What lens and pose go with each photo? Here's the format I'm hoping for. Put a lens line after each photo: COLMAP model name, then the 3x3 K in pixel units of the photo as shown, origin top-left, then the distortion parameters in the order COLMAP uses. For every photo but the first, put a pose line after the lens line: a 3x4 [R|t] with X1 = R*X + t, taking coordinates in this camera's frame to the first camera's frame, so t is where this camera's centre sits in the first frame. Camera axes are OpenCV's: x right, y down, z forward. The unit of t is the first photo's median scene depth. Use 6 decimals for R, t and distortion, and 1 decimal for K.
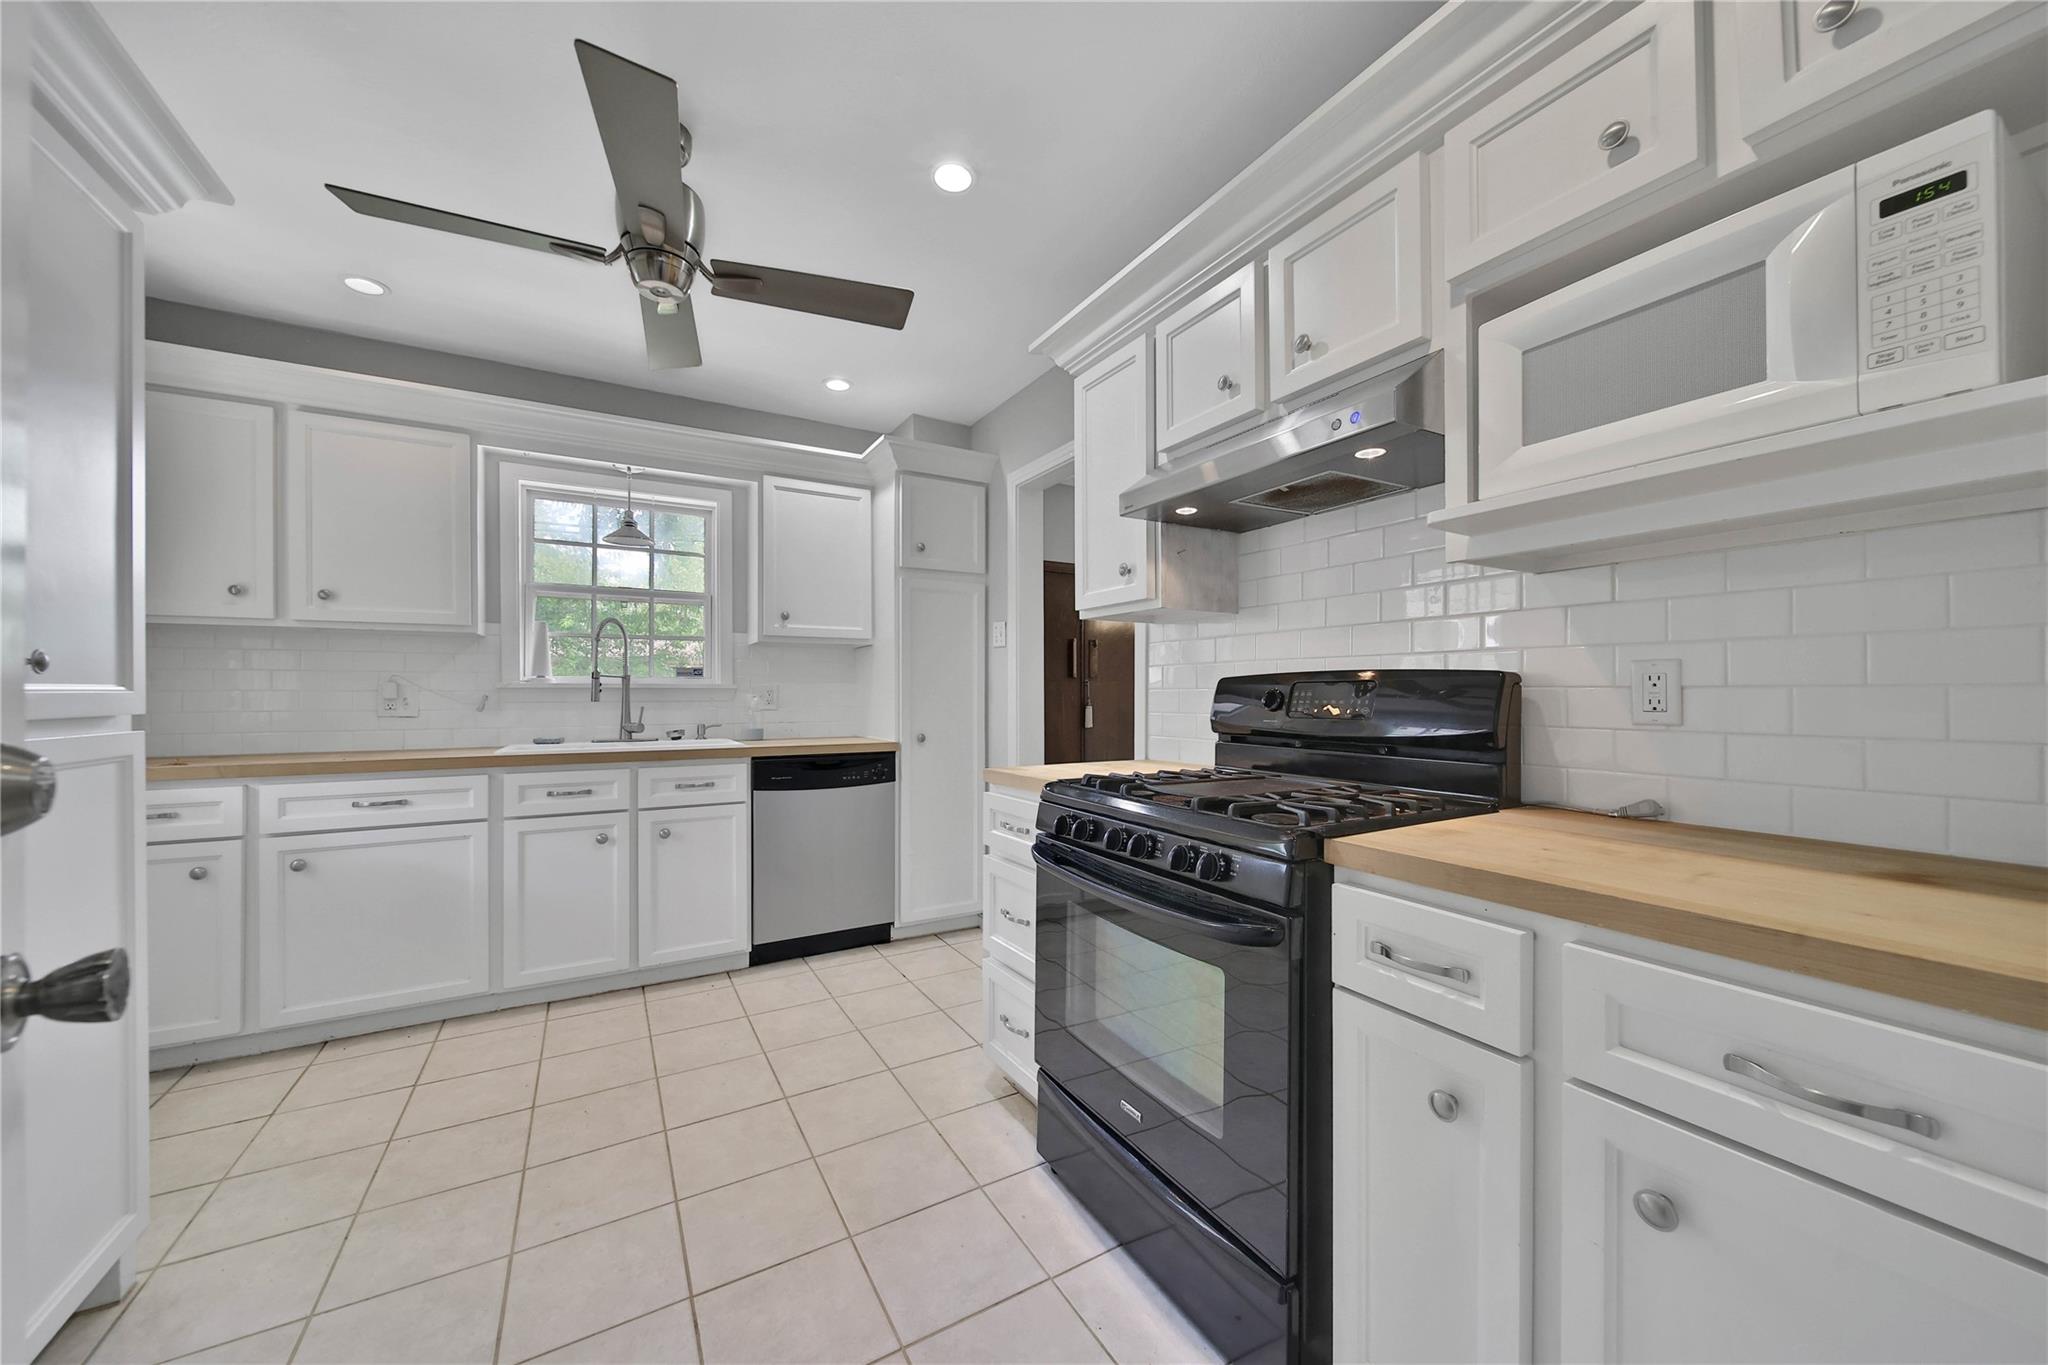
lens RADIAL K [[744.2, 0, 1024.6], [0, 744.2, 690.6], [0, 0, 1]] dist [-0.002540, -0.000126]
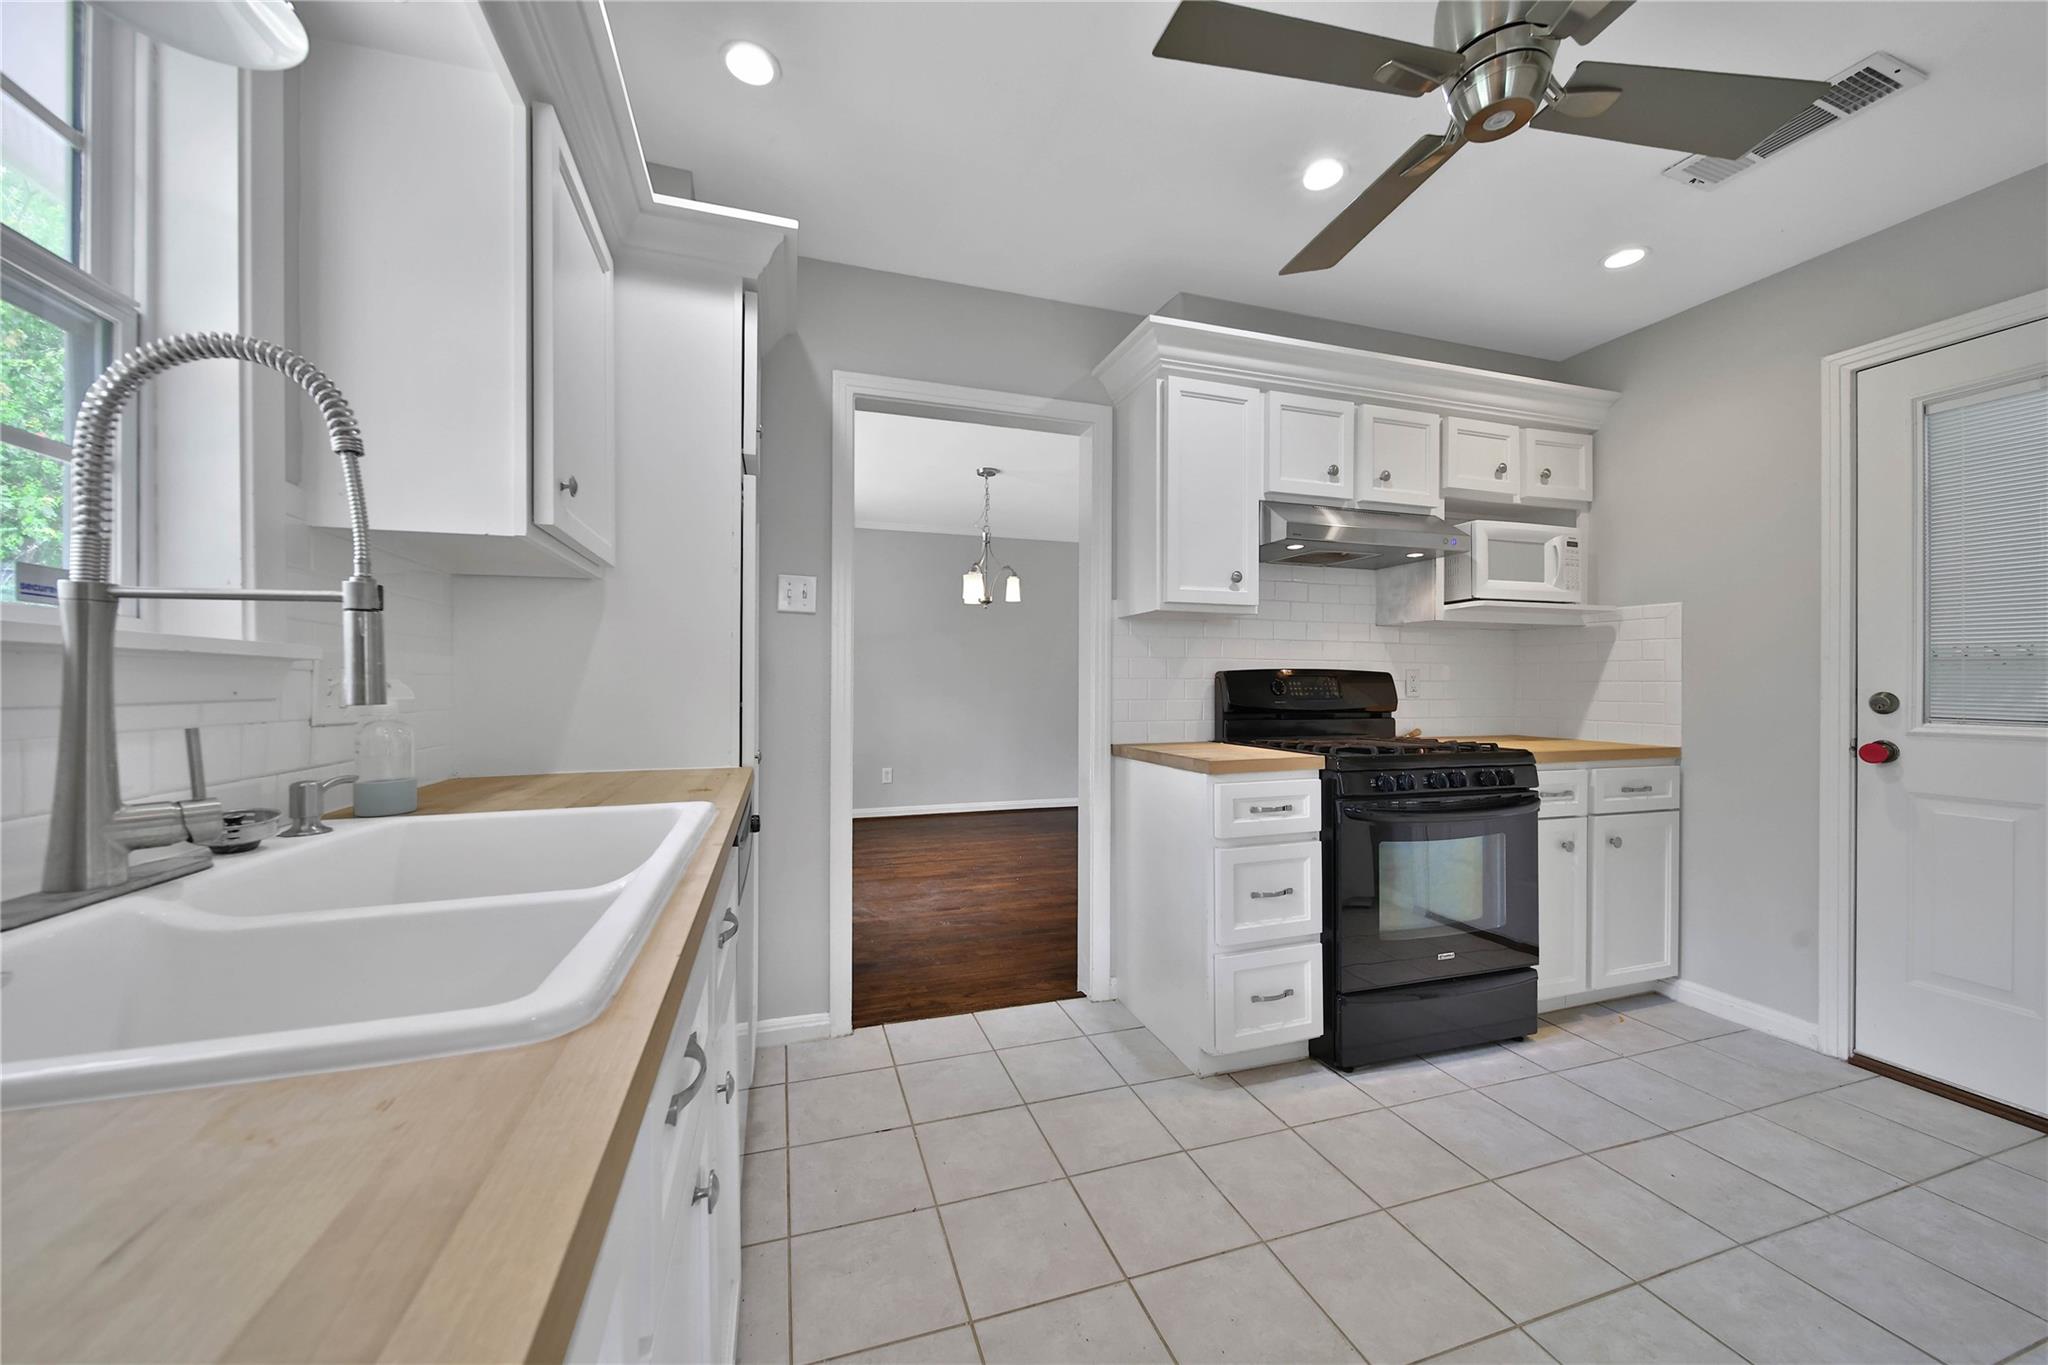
lens RADIAL K [[744.2, 0, 1025.5], [0, 744.2, 687.1], [0, 0, 1]] dist [-0.002540, -0.000126]
pose [[0.200391, 0.003577, 0.979709, -1.699668], [-0.006129, 0.999978, -0.002397, 0.024676], [-0.979697, -0.005524, 0.200409, 1.721891]]
